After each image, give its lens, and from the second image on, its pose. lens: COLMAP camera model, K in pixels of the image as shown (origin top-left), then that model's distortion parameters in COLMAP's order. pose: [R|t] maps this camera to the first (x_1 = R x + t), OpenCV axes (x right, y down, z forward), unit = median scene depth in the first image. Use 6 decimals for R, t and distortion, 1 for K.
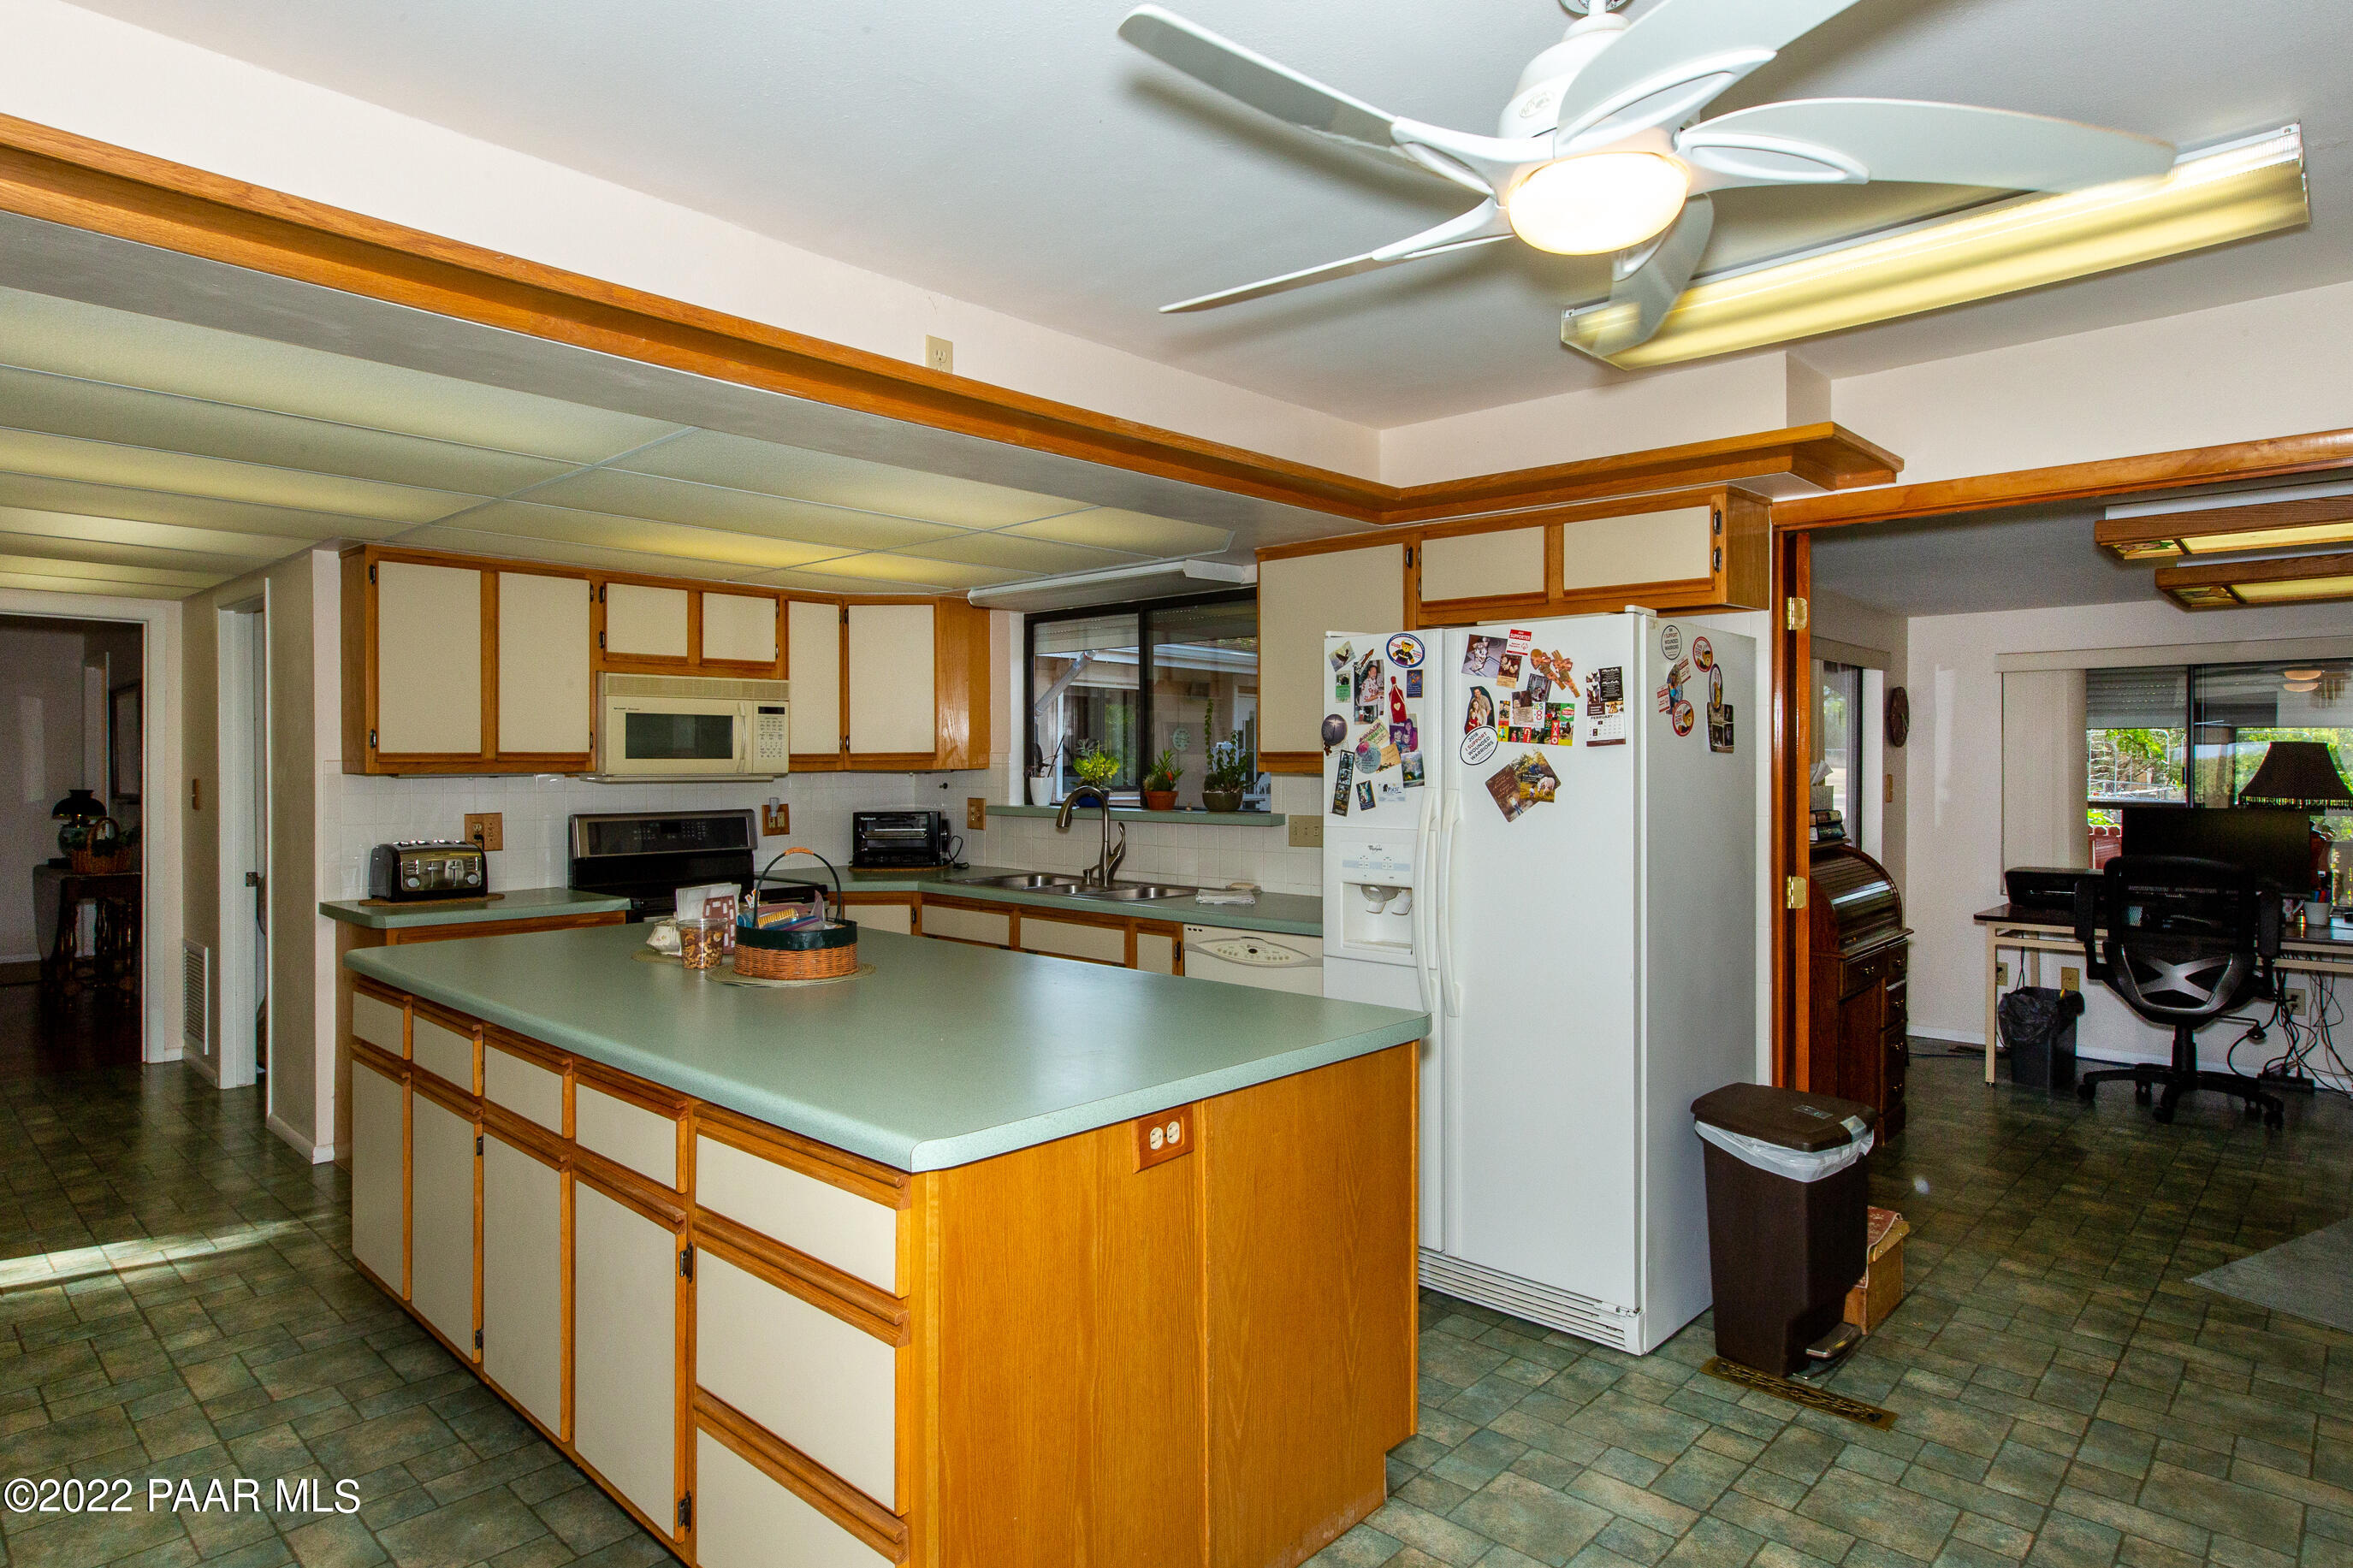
lens RADIAL K [[1329.7, 0, 1224.8], [0, 1329.7, 752.8], [0, 0, 1]] dist [0.024347, 0.000371]
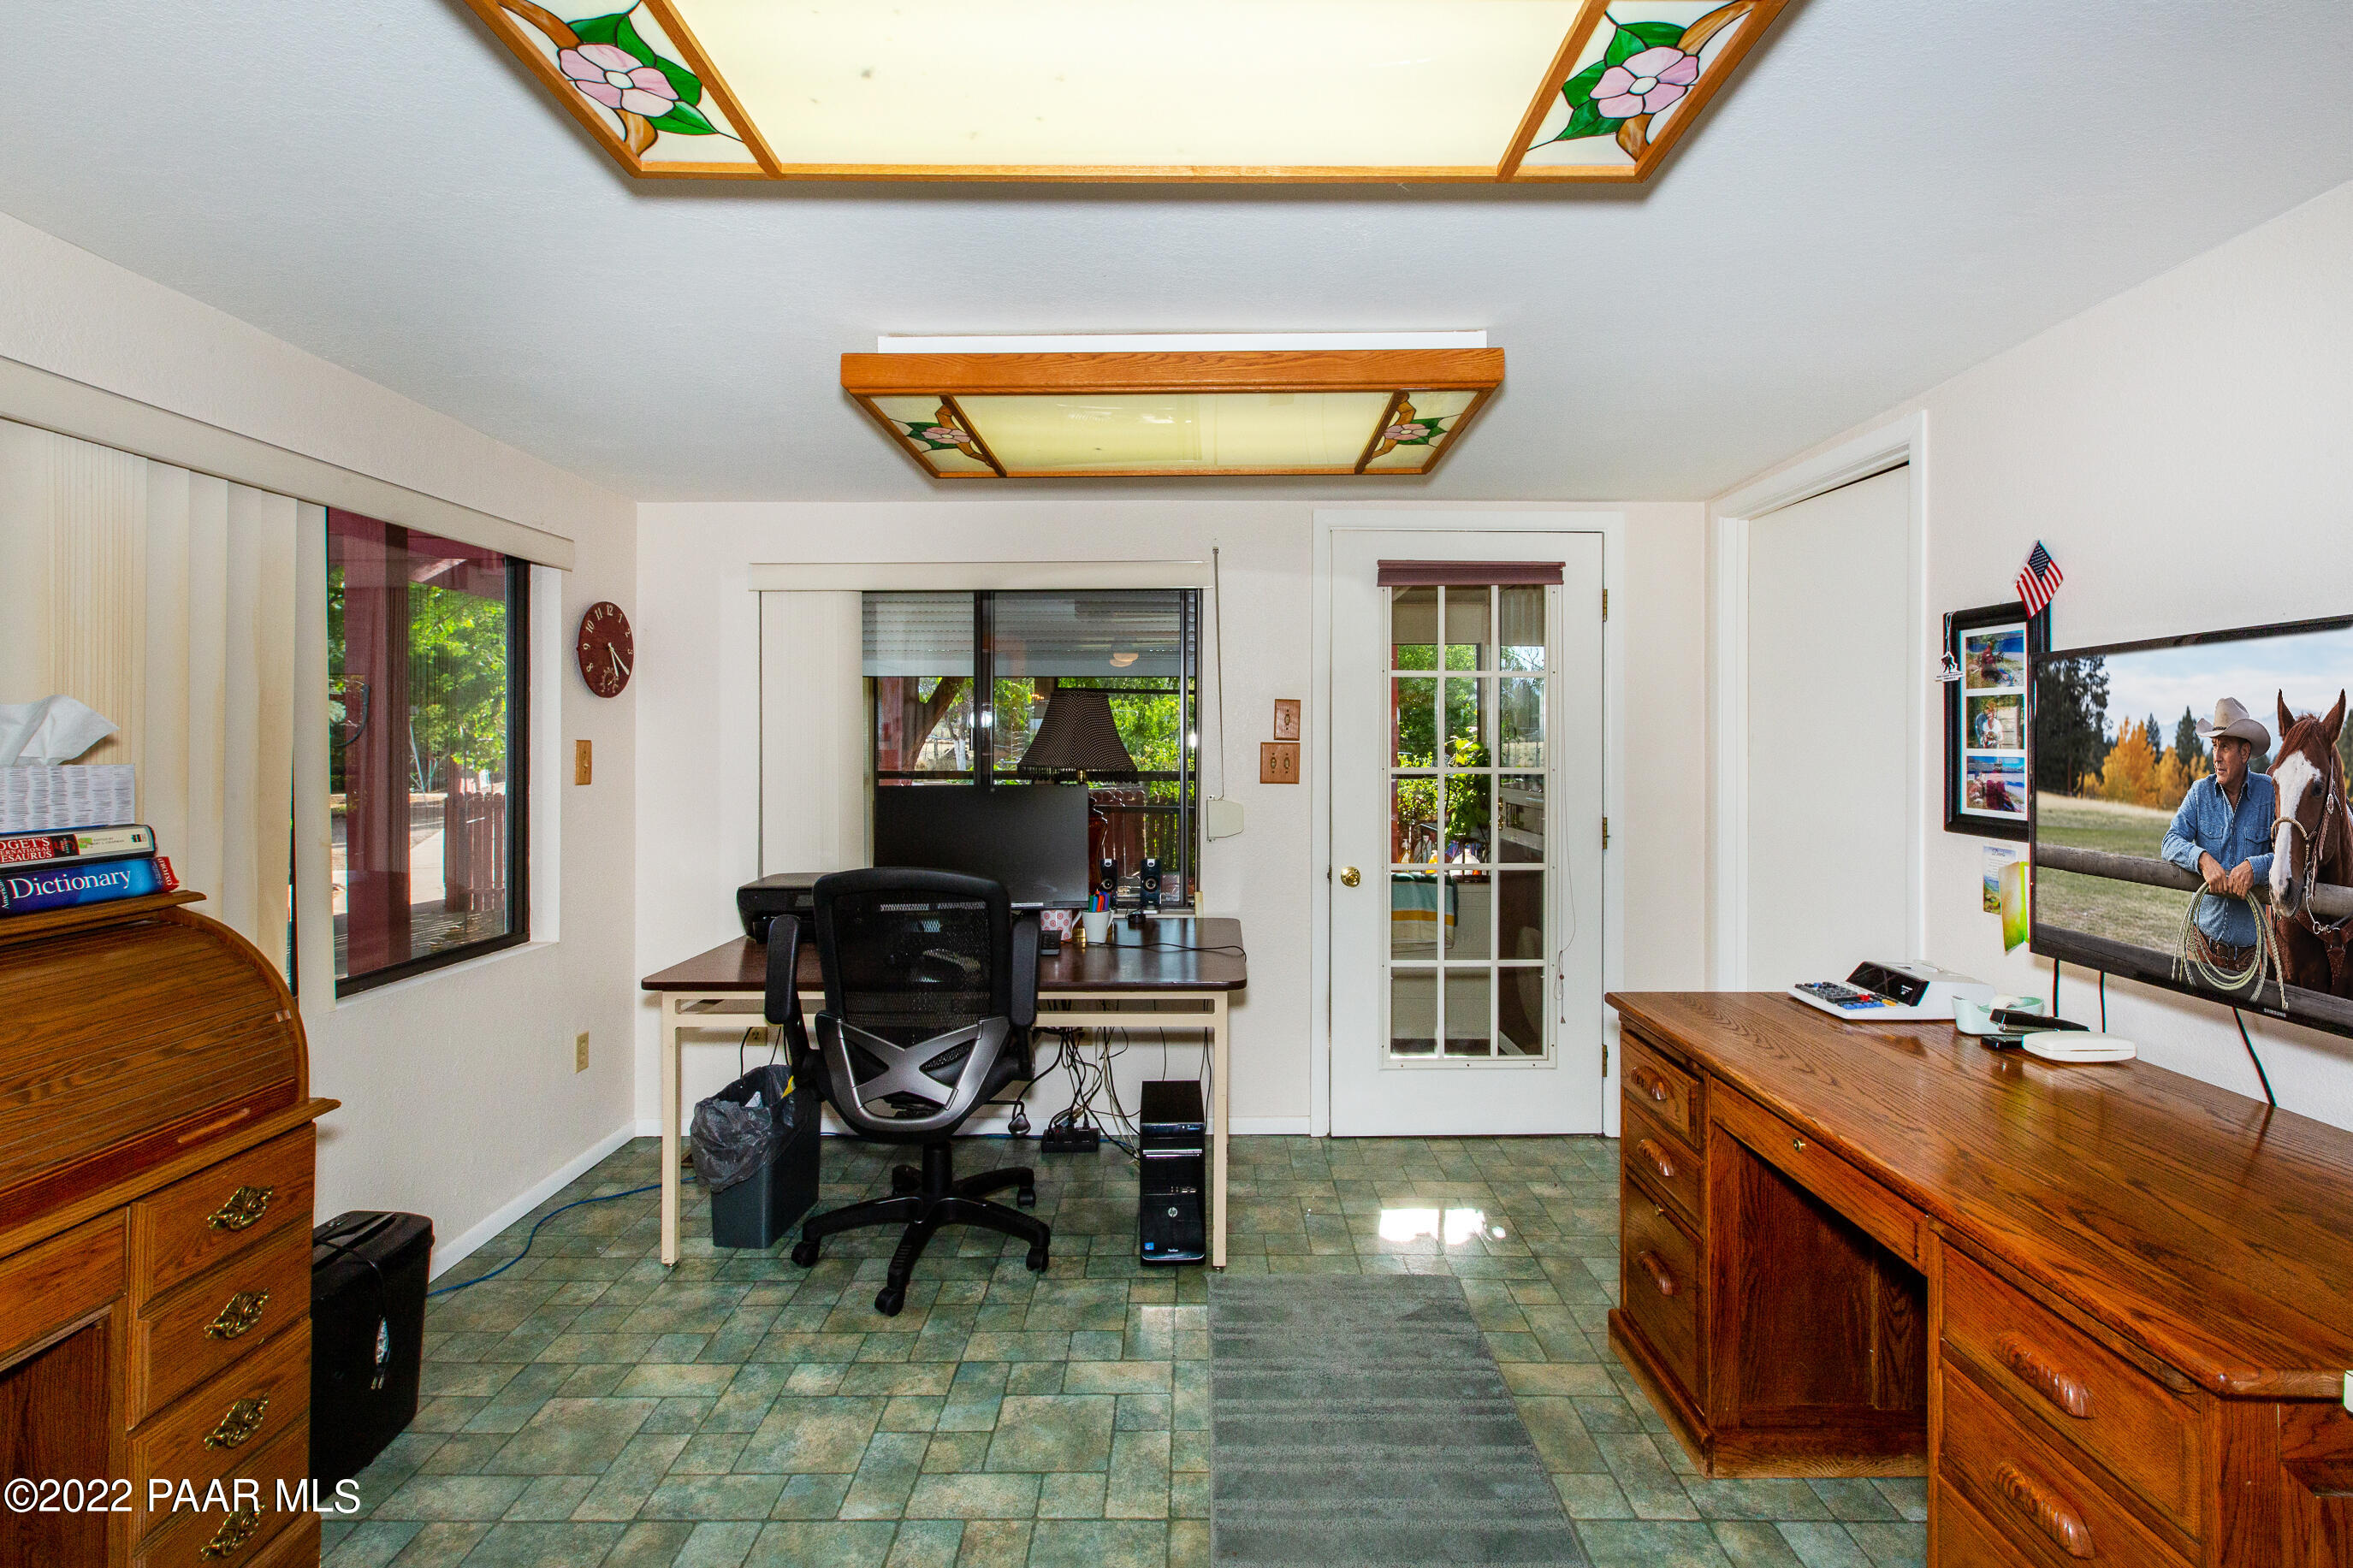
lens RADIAL K [[1110.8, 0, 1188.4], [0, 1110.8, 711.9], [0, 0, 1]] dist [-0.004966, 0.000026]
pose [[0.756112, 0.006467, 0.654410, 0.310070], [-0.004426, 0.999979, -0.004768, 0.005789], [-0.654427, 0.000709, 0.756125, 0.354281]]
